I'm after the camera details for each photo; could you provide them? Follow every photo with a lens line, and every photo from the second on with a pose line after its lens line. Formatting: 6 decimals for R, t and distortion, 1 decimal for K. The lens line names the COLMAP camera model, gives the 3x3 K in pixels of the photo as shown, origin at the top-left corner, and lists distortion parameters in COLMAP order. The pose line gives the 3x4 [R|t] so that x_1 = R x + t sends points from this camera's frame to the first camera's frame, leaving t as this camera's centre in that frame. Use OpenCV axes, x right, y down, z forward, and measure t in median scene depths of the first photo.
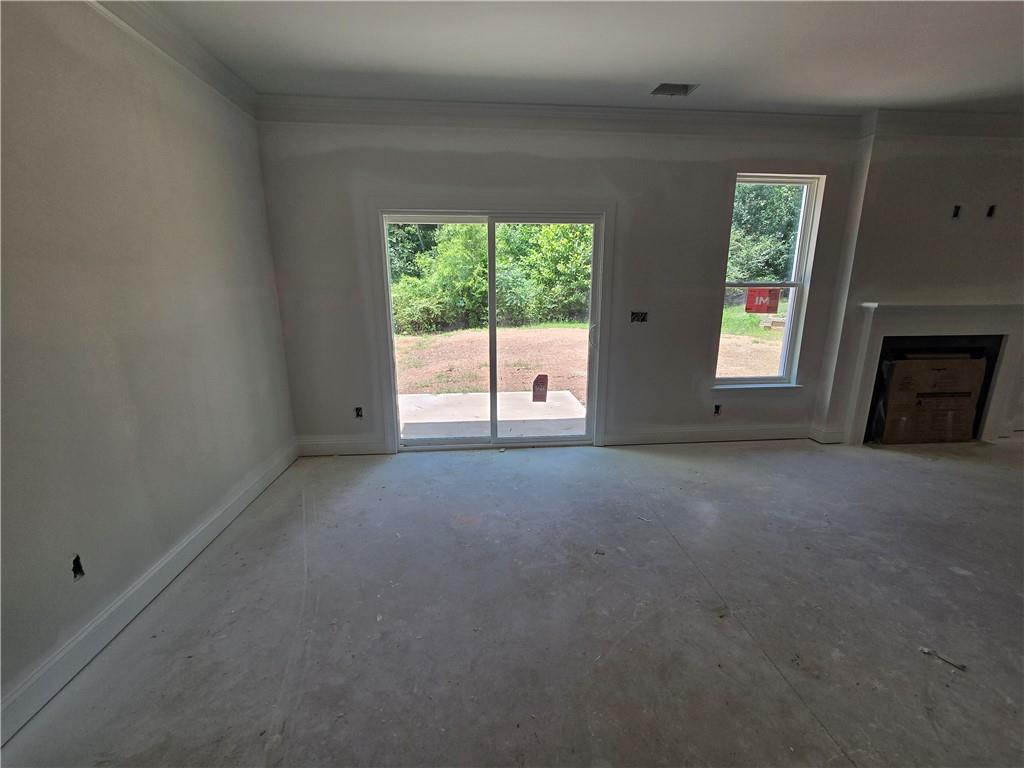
lens RADIAL K [[420.2, 0, 514.2], [0, 420.2, 383.4], [0, 0, 1]] dist [-0.003060, 0.001137]
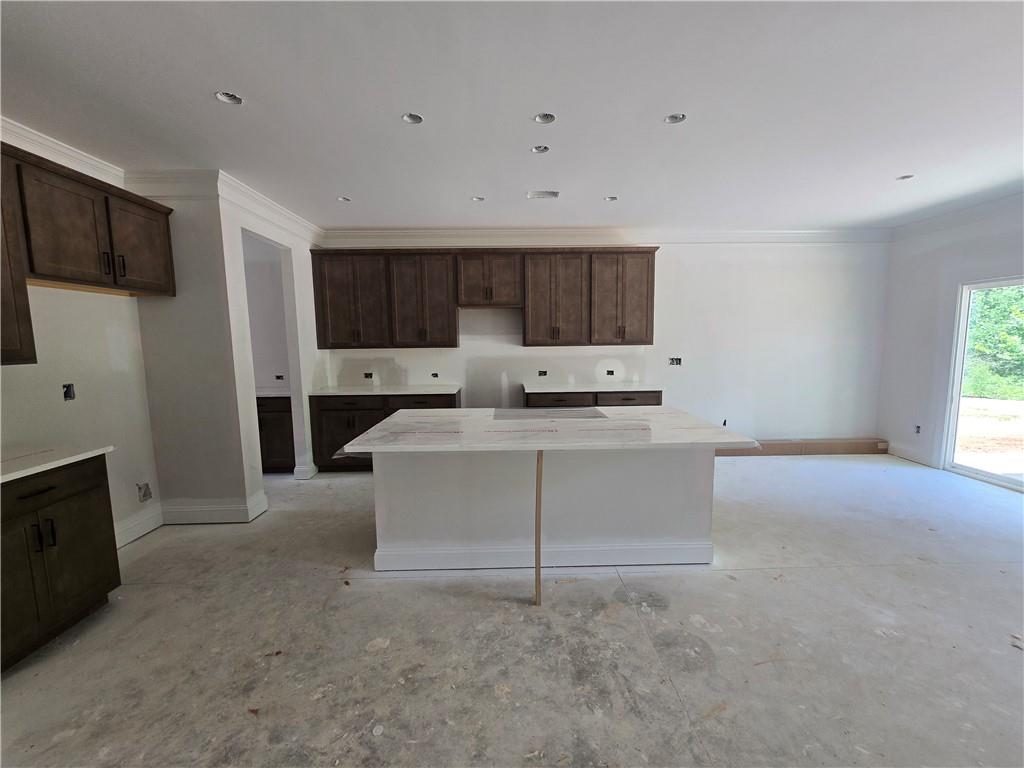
lens RADIAL K [[420.2, 0, 513.1], [0, 420.2, 383.3], [0, 0, 1]] dist [-0.003060, 0.001137]
pose [[-0.063226, 0.109358, -0.991990, 0.959084], [-0.217919, 0.968480, 0.120656, 0.042738], [0.973917, 0.223802, -0.037402, -0.234150]]
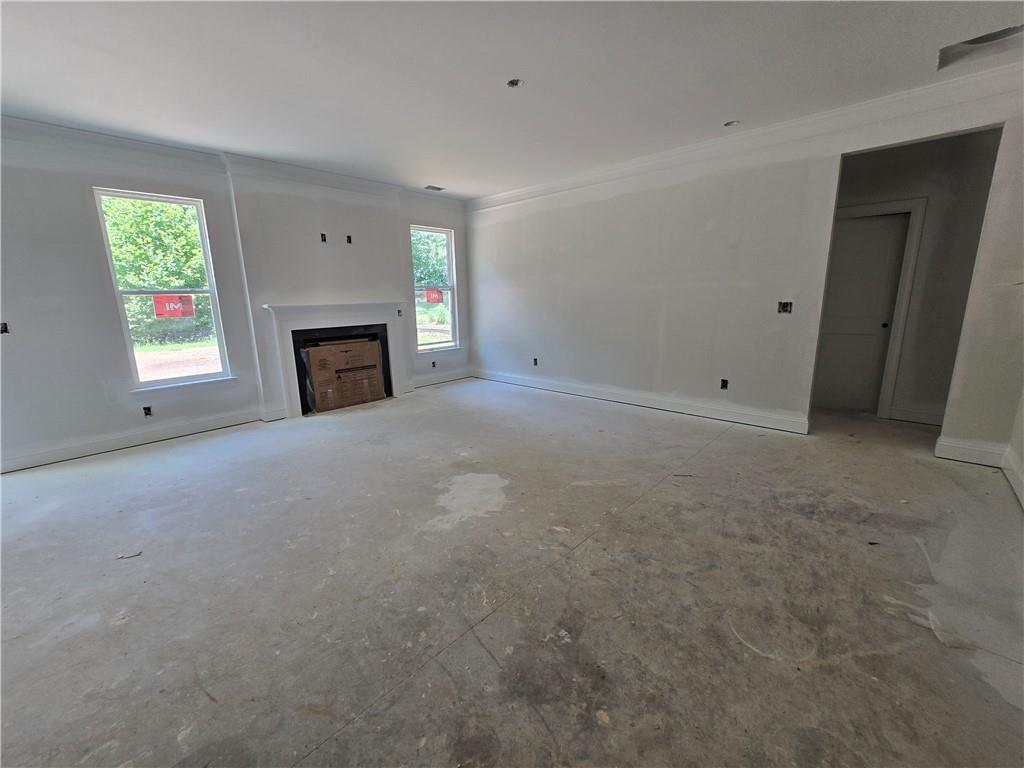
lens RADIAL K [[420.2, 0, 509.7], [0, 420.2, 381.0], [0, 0, 1]] dist [-0.003060, 0.001137]
pose [[0.744417, -0.149760, 0.650704, 0.486362], [0.173503, 0.984433, 0.028078, 0.115187], [-0.644779, 0.091997, 0.758812, -0.377939]]
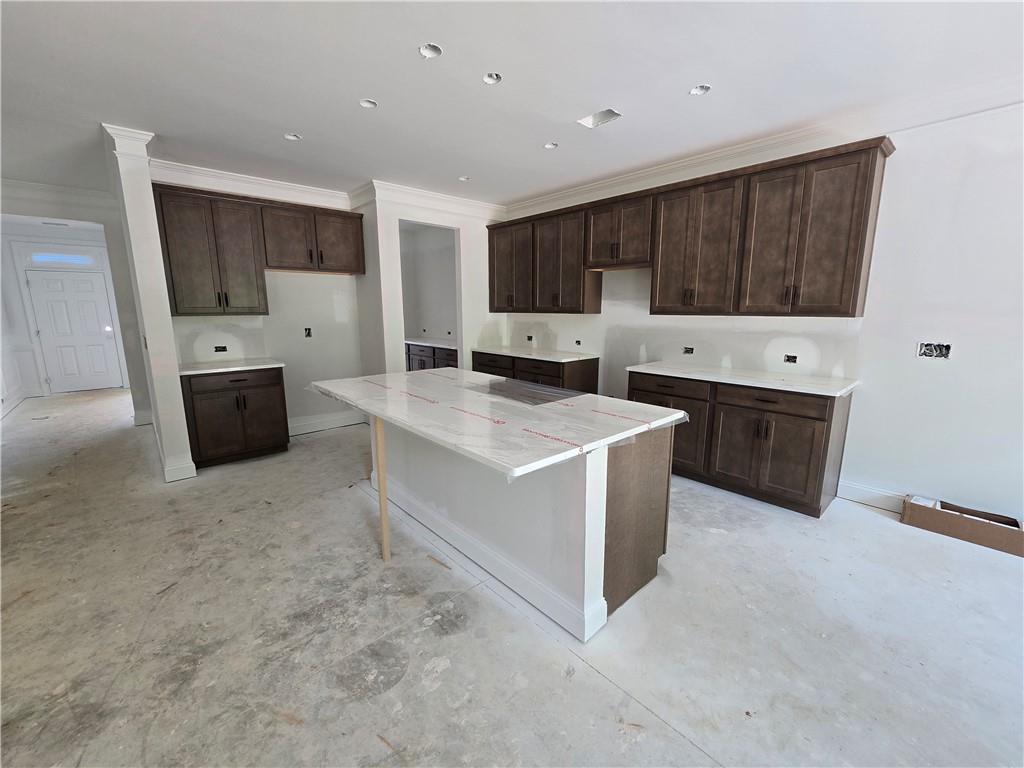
lens RADIAL K [[420.2, 0, 512.0], [0, 420.2, 383.4], [0, 0, 1]] dist [-0.003060, 0.001137]
pose [[-0.797317, 0.110874, -0.593289, 0.584211], [-0.136225, 0.924560, 0.355853, -0.080285], [0.587986, 0.364549, -0.722064, 0.320285]]
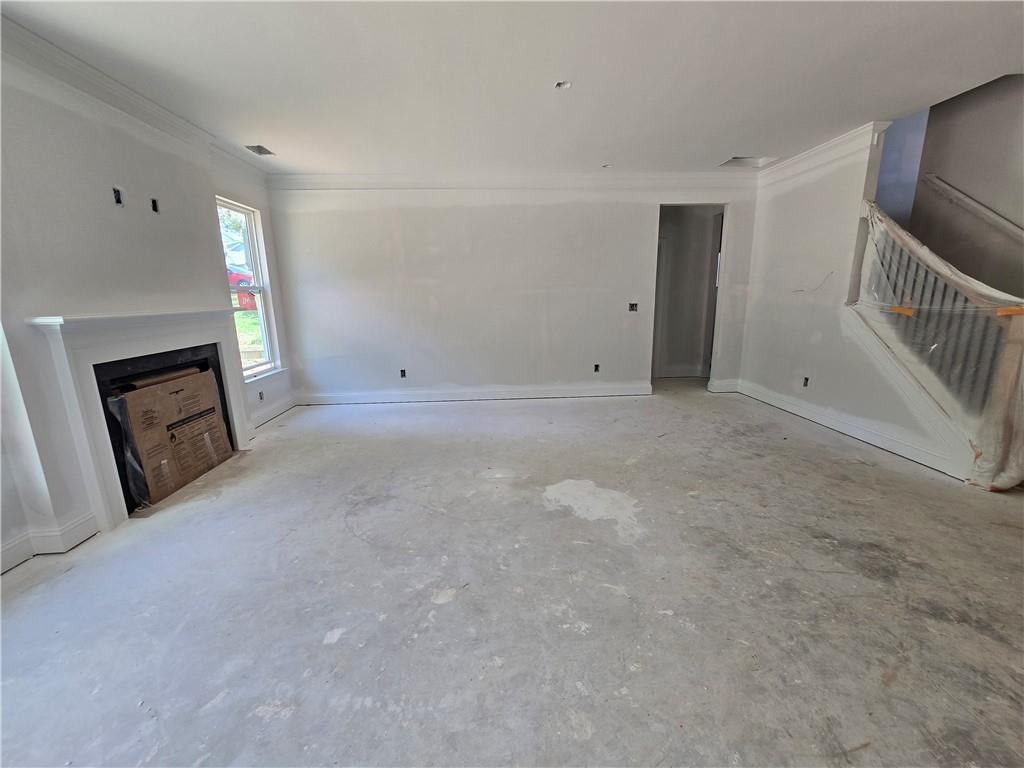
lens RADIAL K [[420.2, 0, 515.2], [0, 420.2, 382.8], [0, 0, 1]] dist [-0.003060, 0.001137]
pose [[0.031011, -0.206887, 0.977873, 0.218533], [0.245816, 0.949874, 0.193167, -0.044527], [-0.968820, 0.234386, 0.080313, 0.272210]]
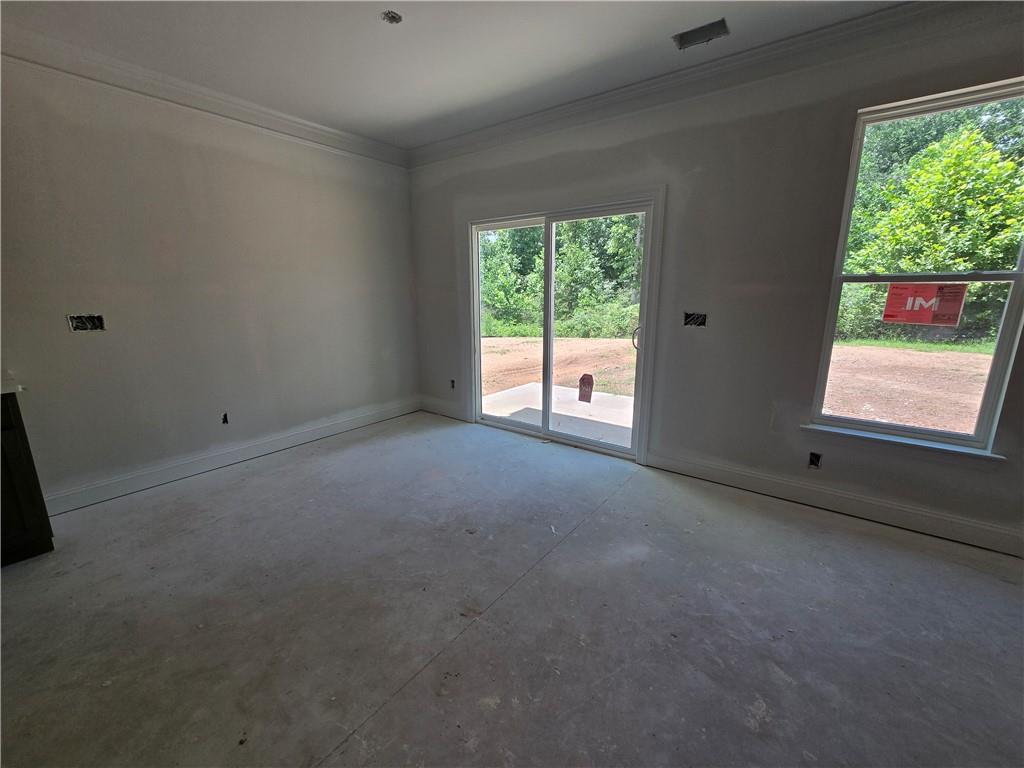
lens RADIAL K [[420.2, 0, 512.9], [0, 420.2, 384.7], [0, 0, 1]] dist [-0.003060, 0.001137]
pose [[0.743351, 0.147587, -0.652417, 0.546853], [-0.153796, 0.986935, 0.048028, -0.016056], [0.650981, 0.064637, 0.756337, 0.148548]]
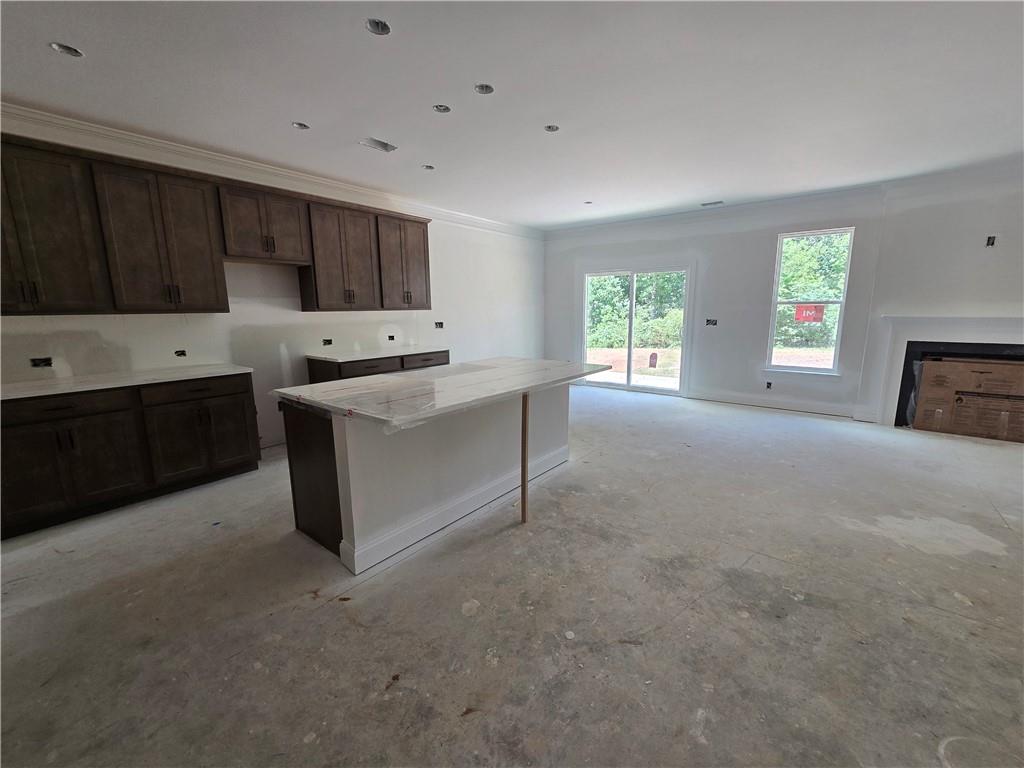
lens RADIAL K [[420.2, 0, 513.8], [0, 420.2, 382.1], [0, 0, 1]] dist [-0.003060, 0.001137]
pose [[0.727297, 0.115201, -0.676586, 0.835849], [-0.150413, 0.988601, 0.006641, 0.178086], [0.669638, 0.096937, 0.736334, -0.717276]]
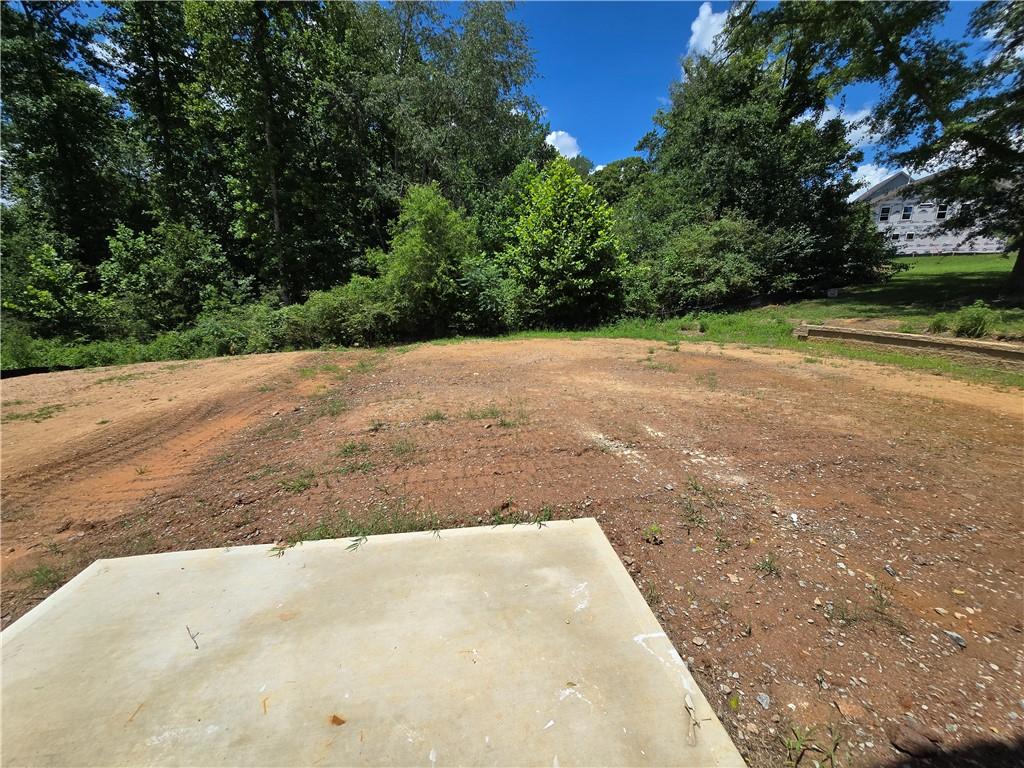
lens RADIAL K [[420.2, 0, 512.2], [0, 420.2, 384.0], [0, 0, 1]] dist [-0.003060, 0.001137]
pose [[0.998832, -0.014524, 0.046082, 0.032960], [0.014461, 0.999894, 0.001712, -0.218214], [-0.046102, -0.001043, 0.998936, 0.909896]]
